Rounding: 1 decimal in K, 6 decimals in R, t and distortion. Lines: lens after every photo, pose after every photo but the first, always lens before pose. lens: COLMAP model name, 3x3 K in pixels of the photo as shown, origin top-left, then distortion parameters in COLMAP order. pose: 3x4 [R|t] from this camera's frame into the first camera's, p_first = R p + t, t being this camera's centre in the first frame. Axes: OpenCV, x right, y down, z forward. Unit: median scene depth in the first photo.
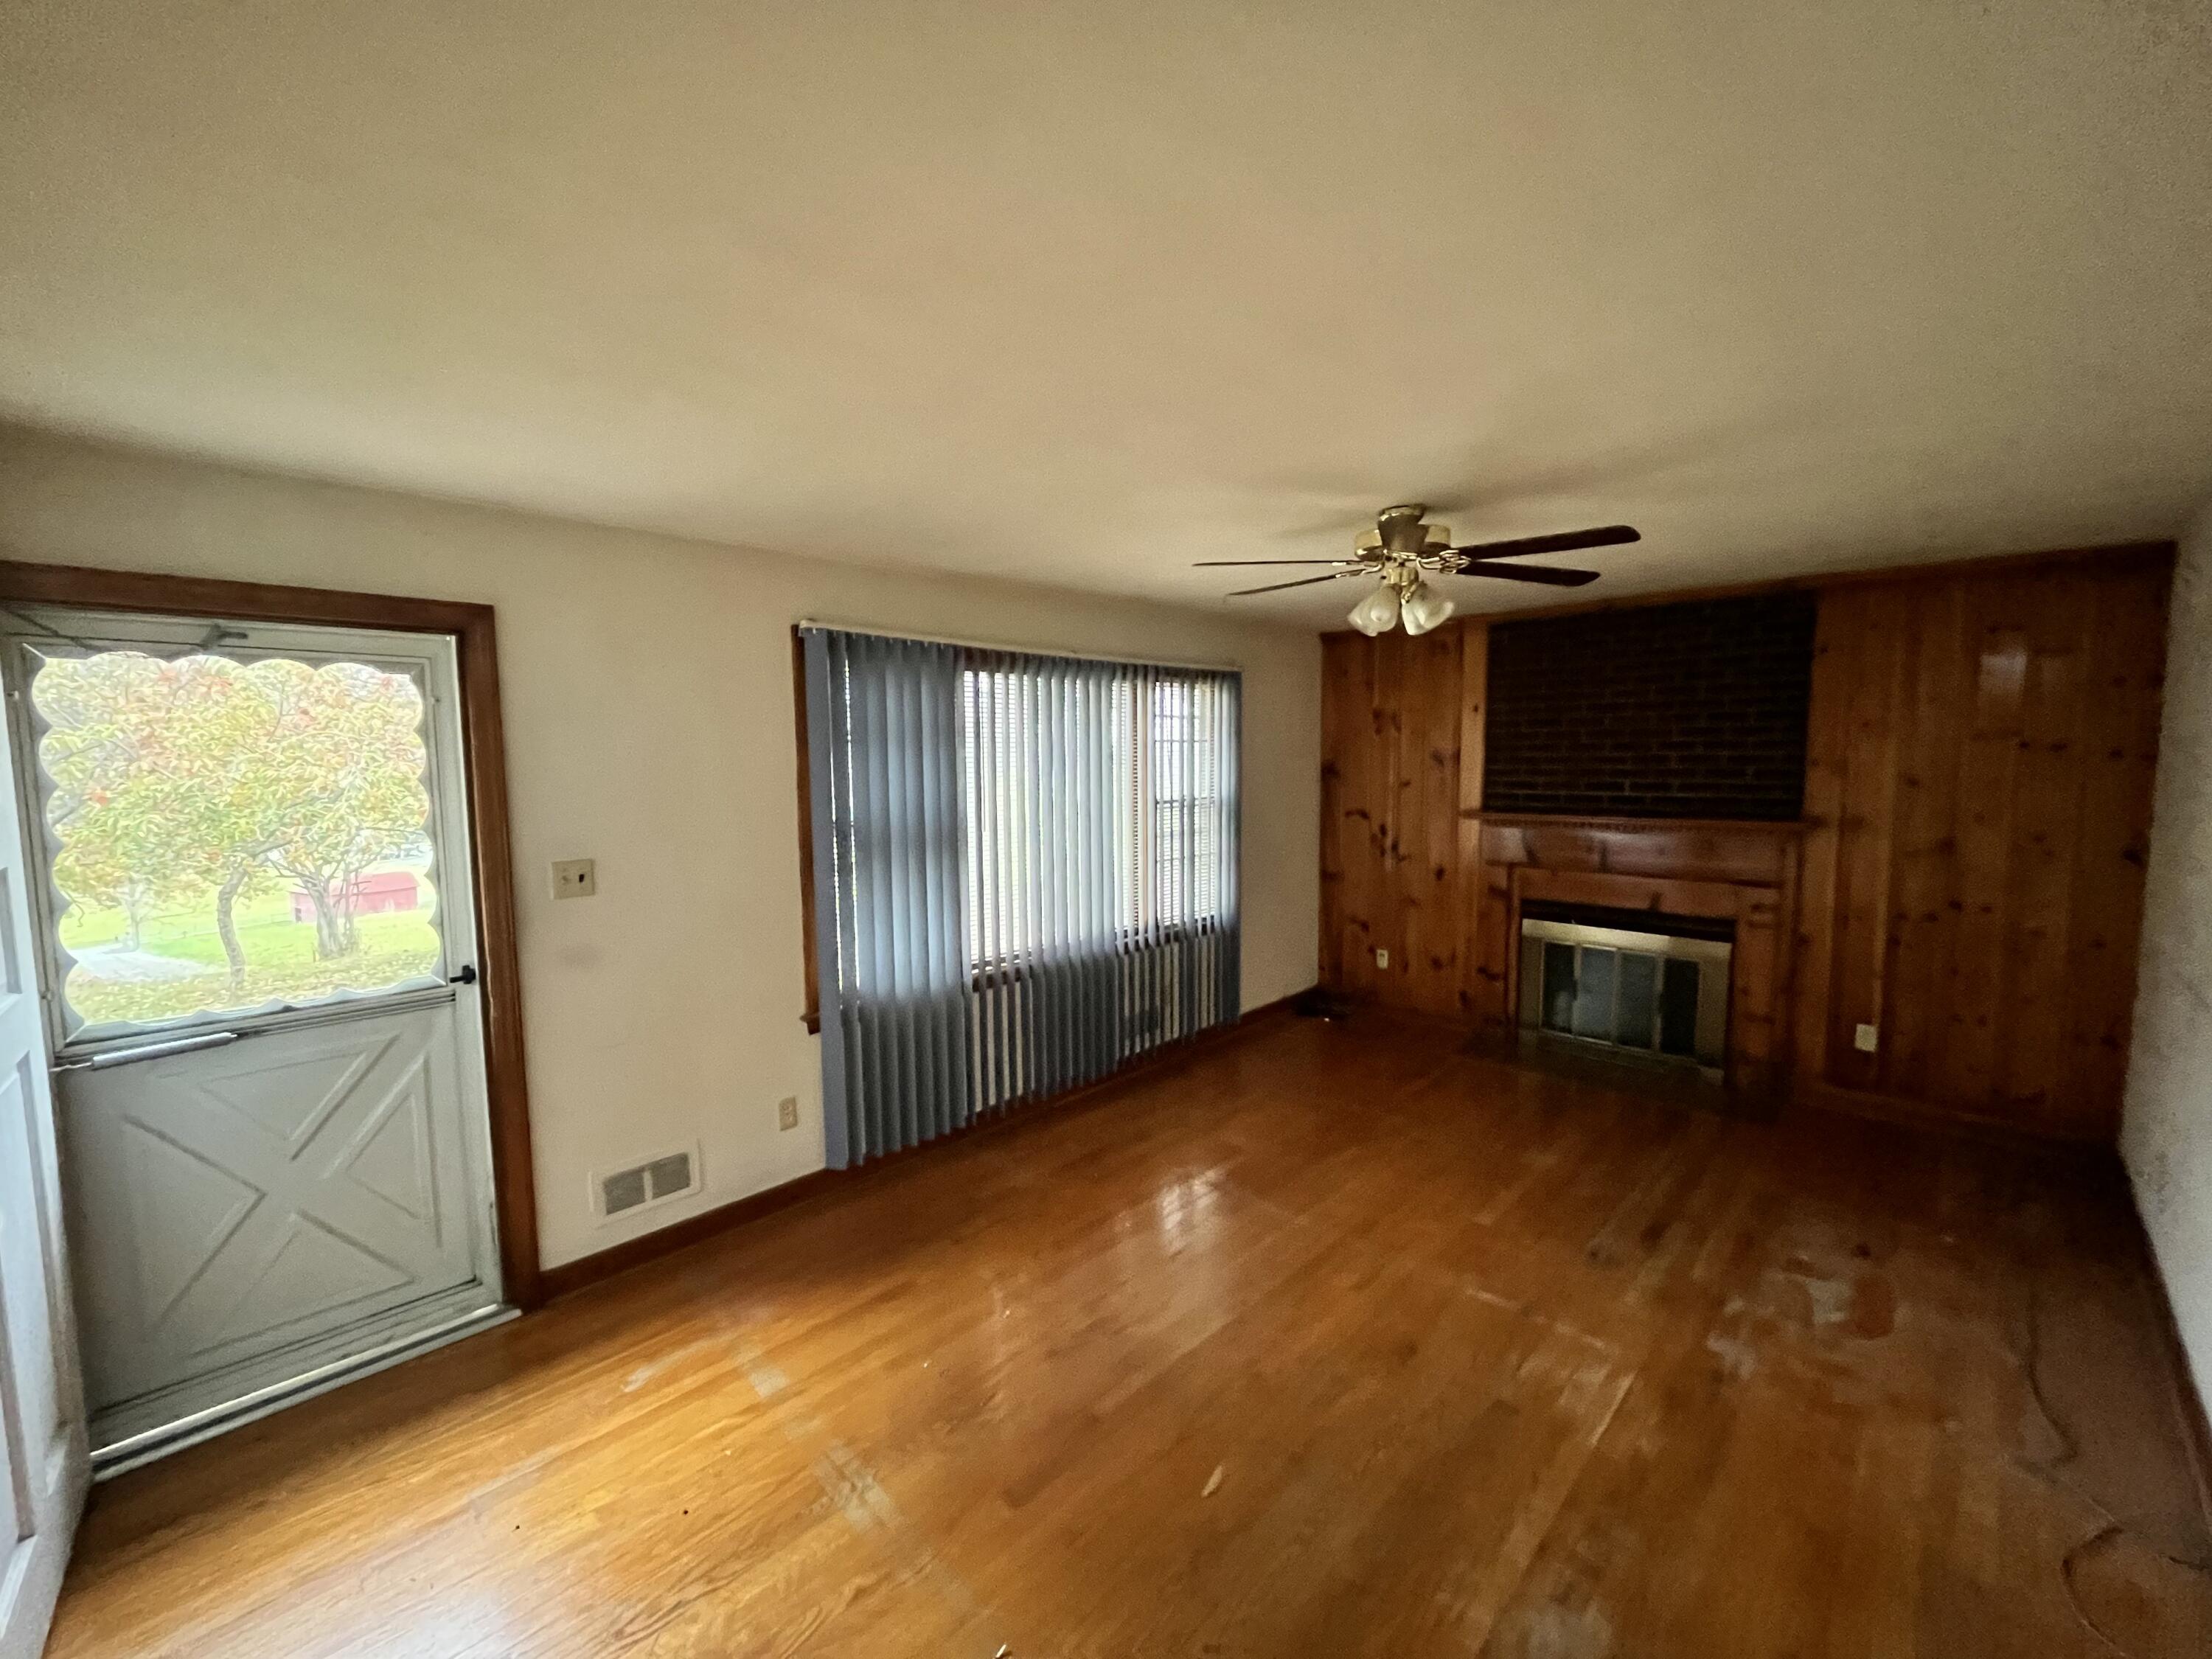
lens RADIAL K [[899.5, 0, 1102.9], [0, 899.5, 833.3], [0, 0, 1]] dist [-0.002468, 0.000054]
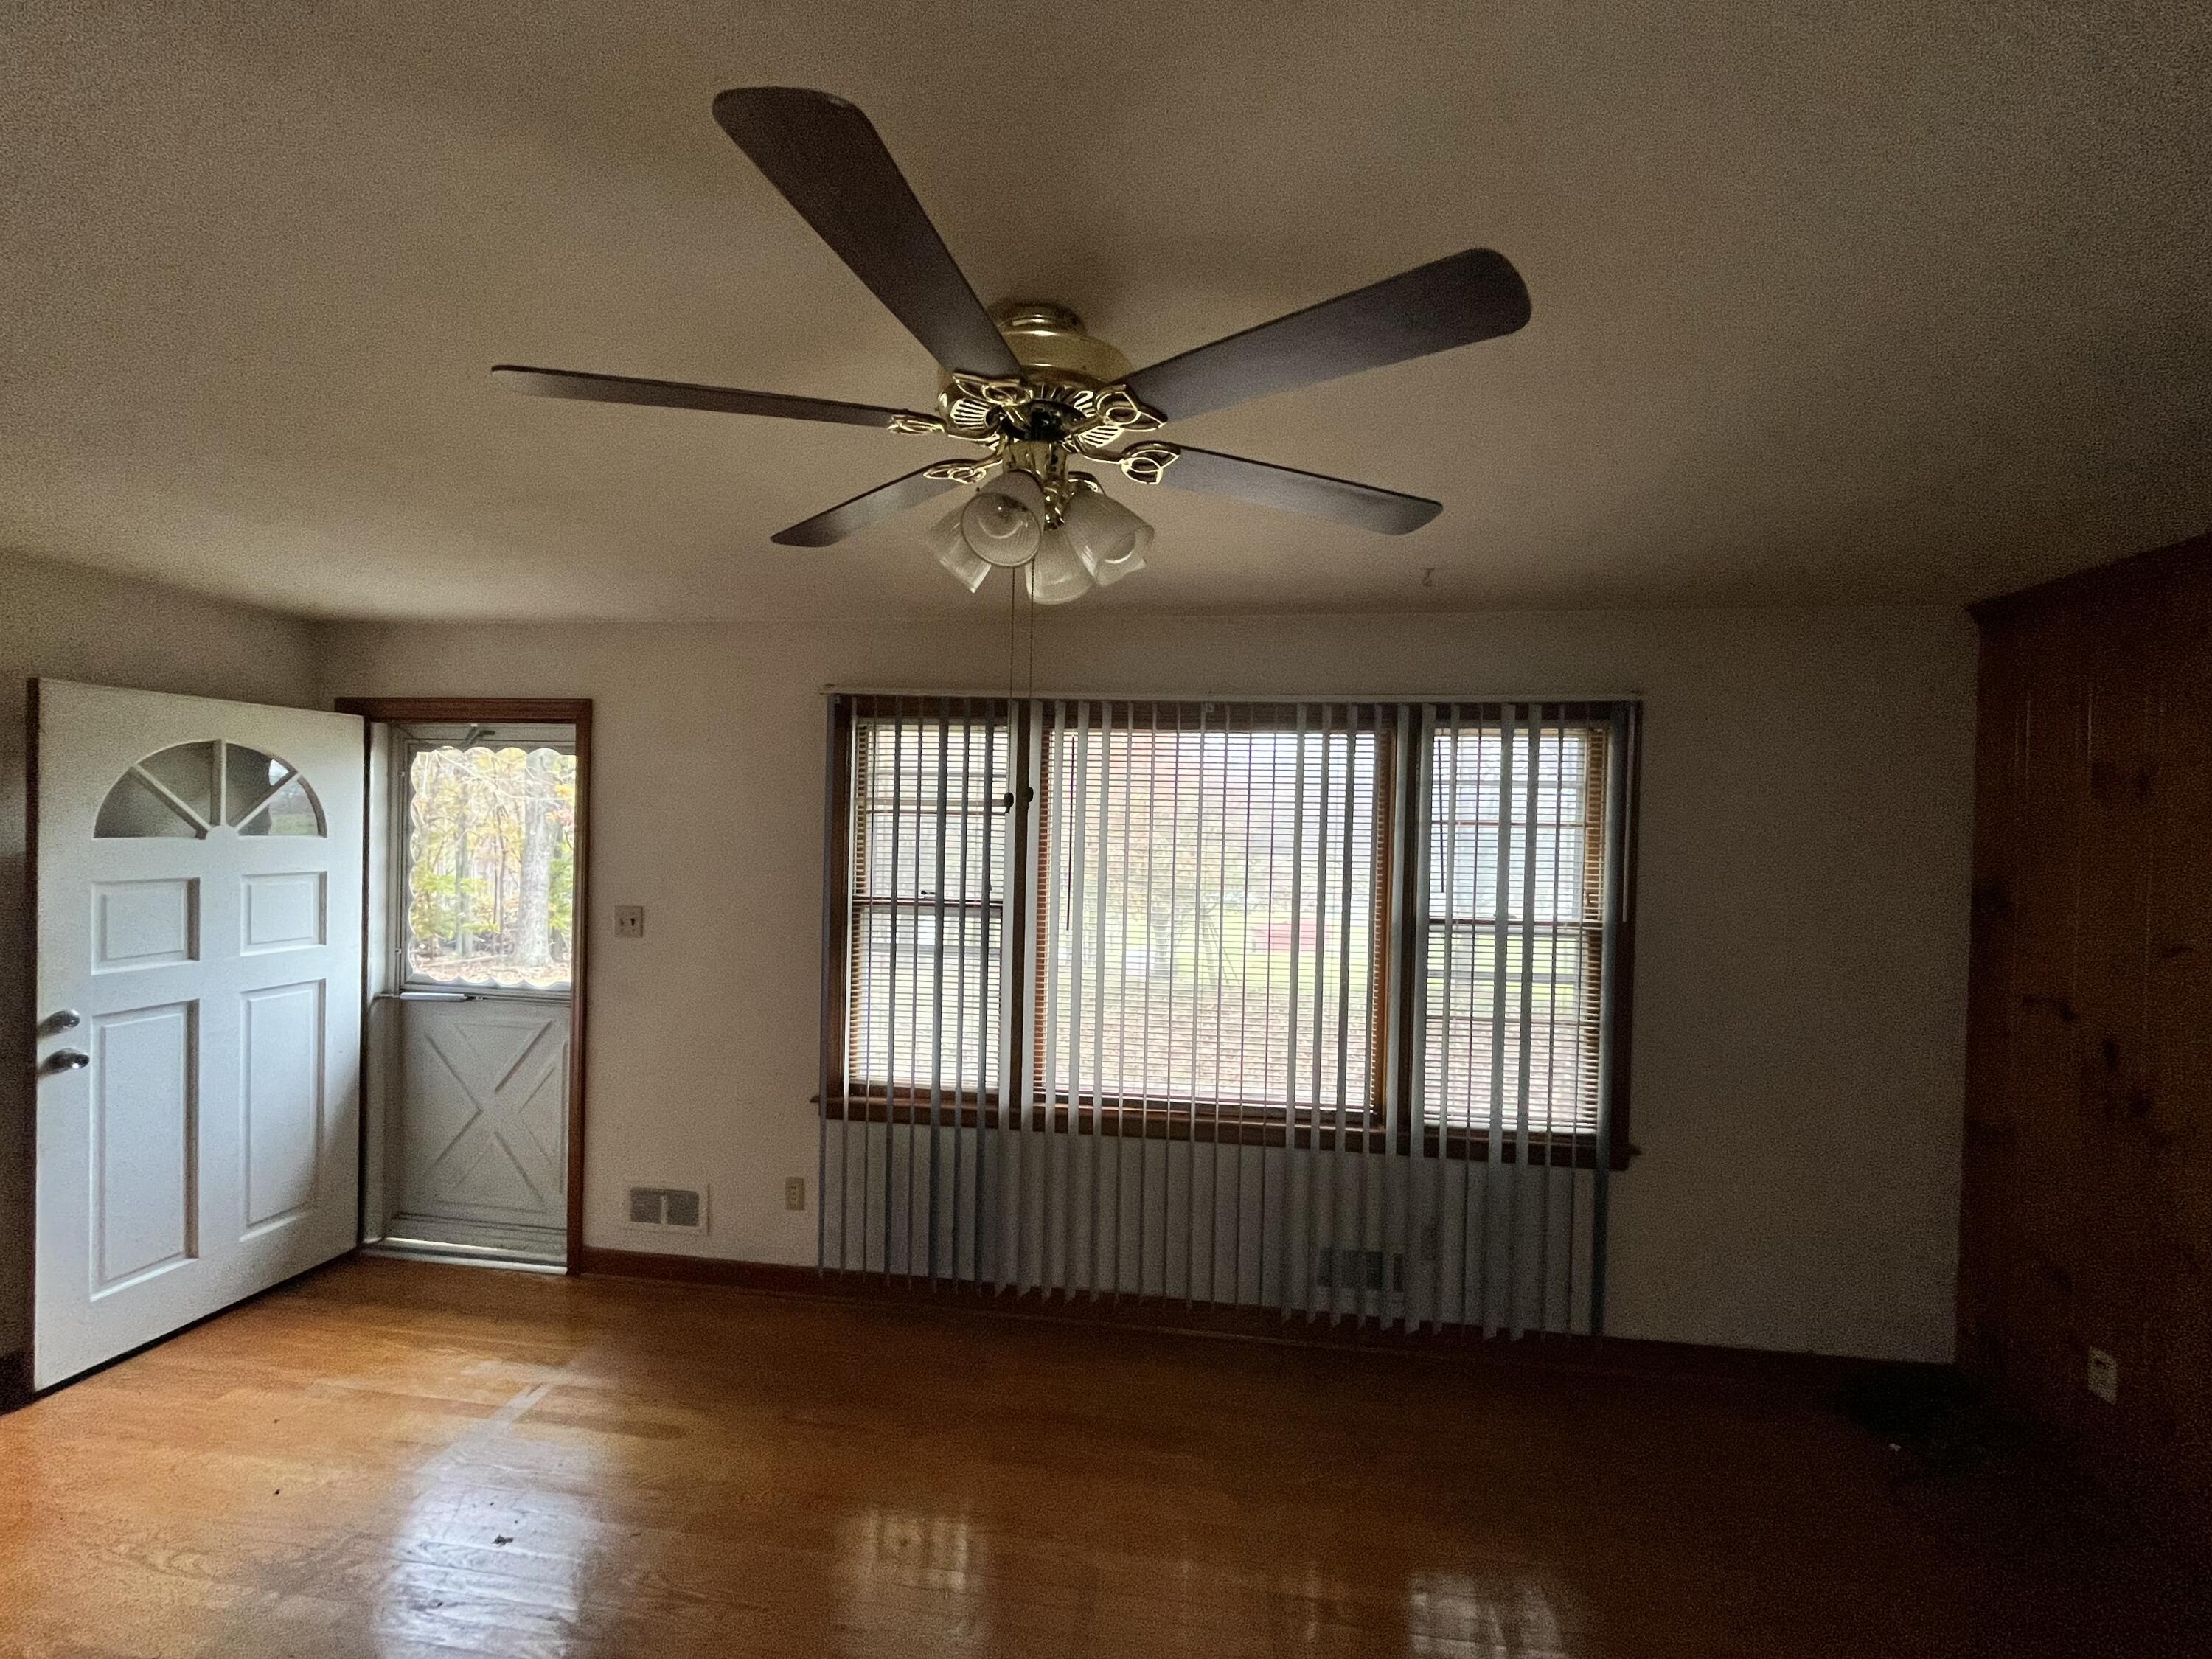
lens RADIAL K [[899.5, 0, 1102.9], [0, 899.5, 833.3], [0, 0, 1]] dist [-0.002468, 0.000054]
pose [[0.601559, 0.030083, -0.798262, 0.666373], [-0.103625, 0.993786, -0.040640, -0.074185], [0.792079, 0.107167, 0.600938, 0.703043]]
